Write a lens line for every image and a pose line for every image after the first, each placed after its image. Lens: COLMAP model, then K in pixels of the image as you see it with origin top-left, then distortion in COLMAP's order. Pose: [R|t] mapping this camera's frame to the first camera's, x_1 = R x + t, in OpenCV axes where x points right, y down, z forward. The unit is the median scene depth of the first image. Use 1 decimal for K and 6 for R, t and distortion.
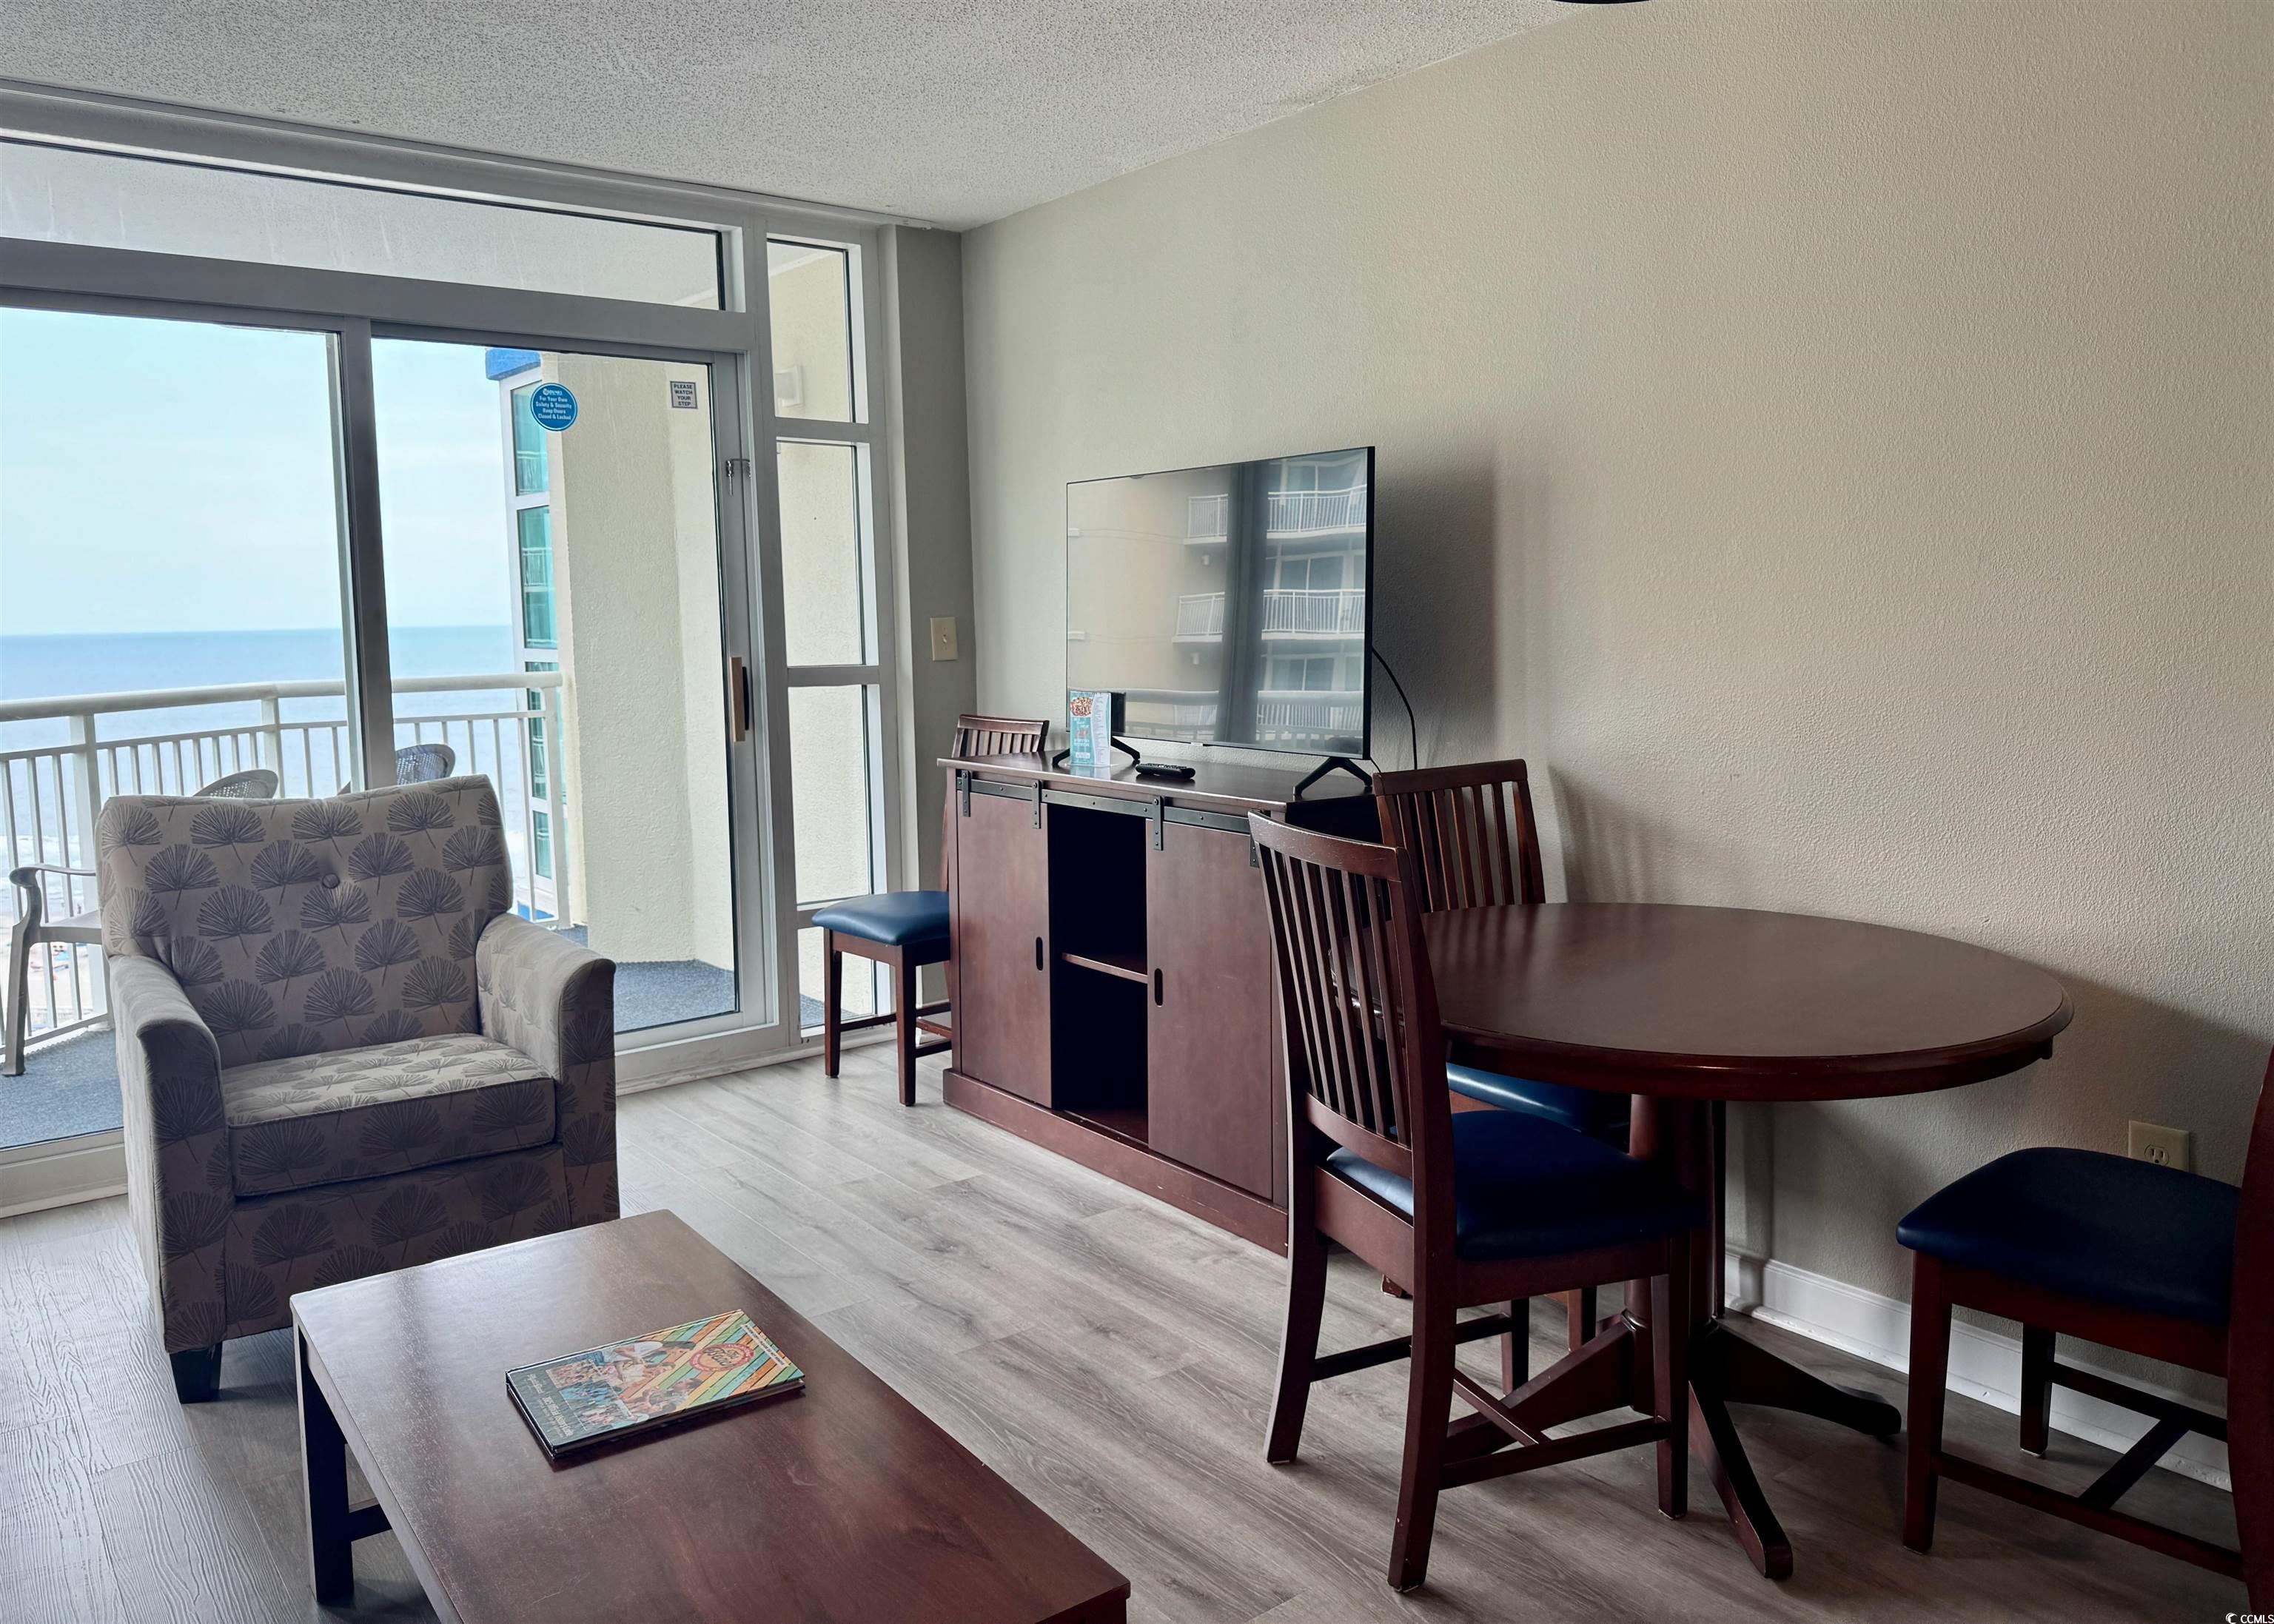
lens RADIAL K [[1634.2, 0, 1137.0], [0, 1634.2, 812.0], [0, 0, 1]] dist [-0.001315, -0.000618]
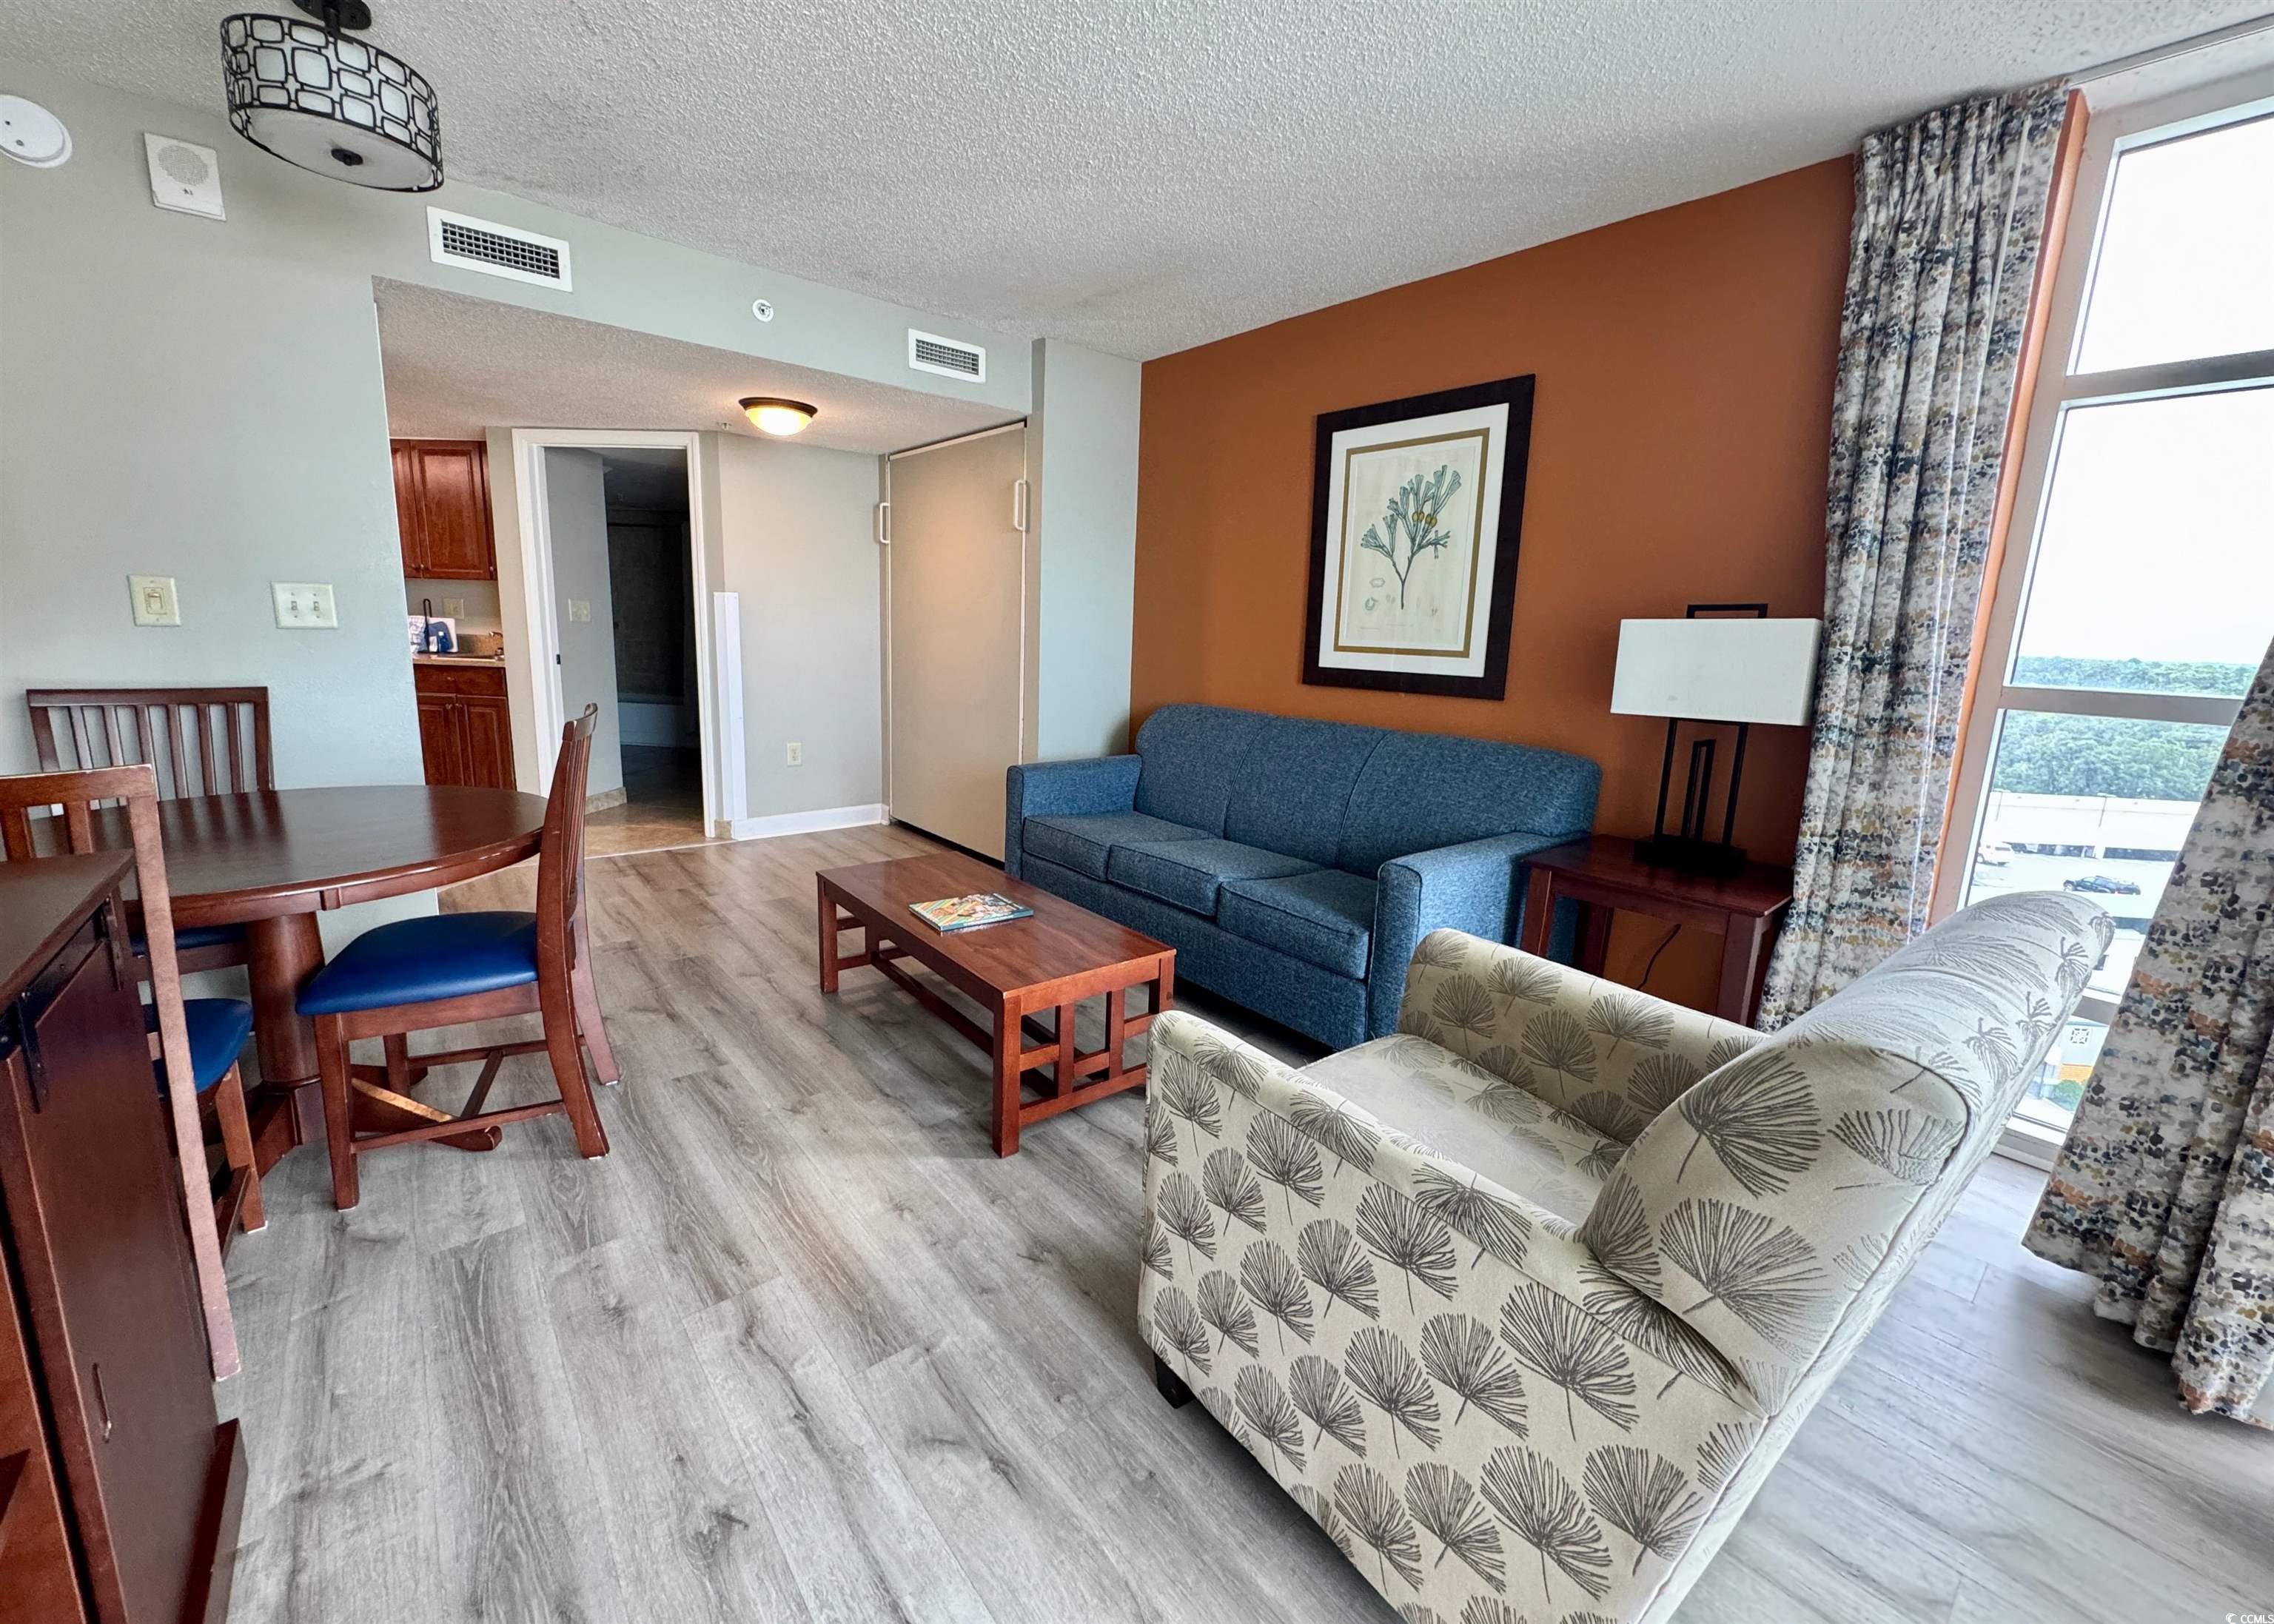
lens RADIAL K [[909.2, 0, 1133.1], [0, 909.2, 790.1], [0, 0, 1]] dist [-0.000563, 0.000007]
pose [[-0.999259, -0.004743, -0.038203, -0.301623], [-0.016135, 0.952605, 0.303781, -0.148517], [0.034951, 0.304172, -0.951976, 1.402623]]
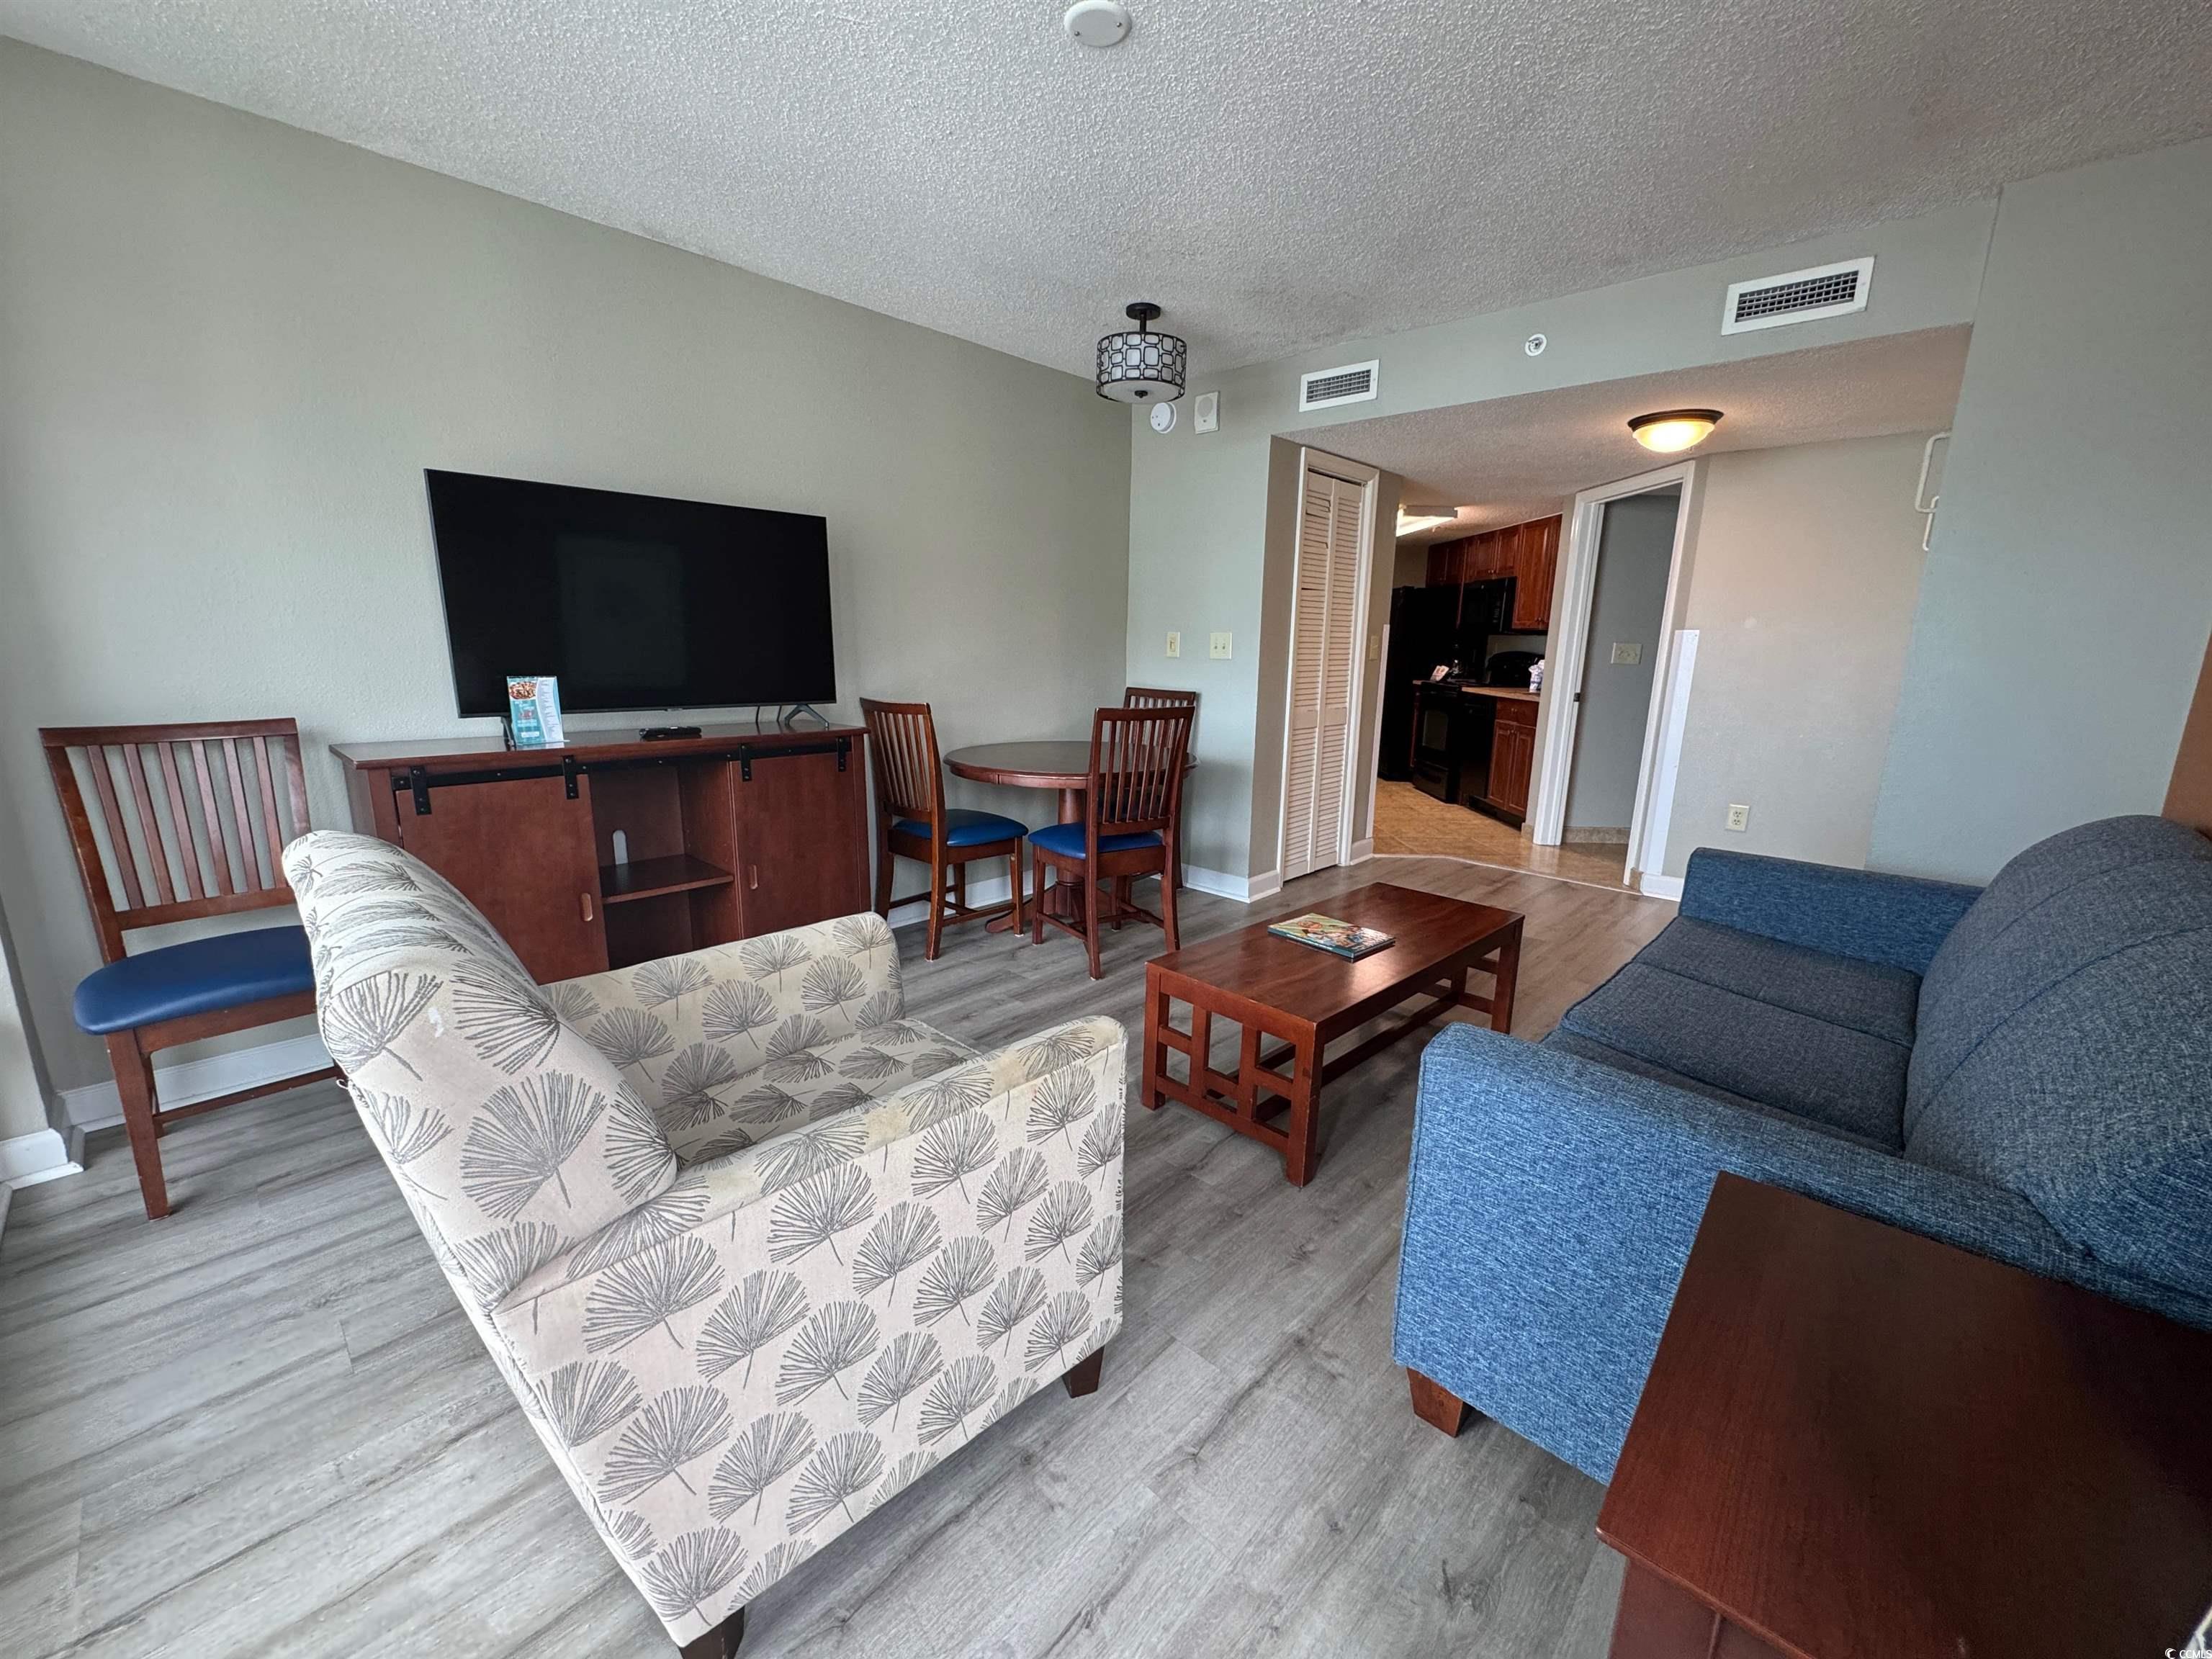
lens RADIAL K [[880.2, 0, 1106.0], [0, 880.2, 829.5], [0, 0, 1]] dist [-0.003512, 0.000244]
pose [[-0.149992, -0.190762, 0.970110, -0.931705], [0.109987, 0.971900, 0.208119, -0.071016], [-0.982550, 0.137916, -0.124795, 0.919498]]
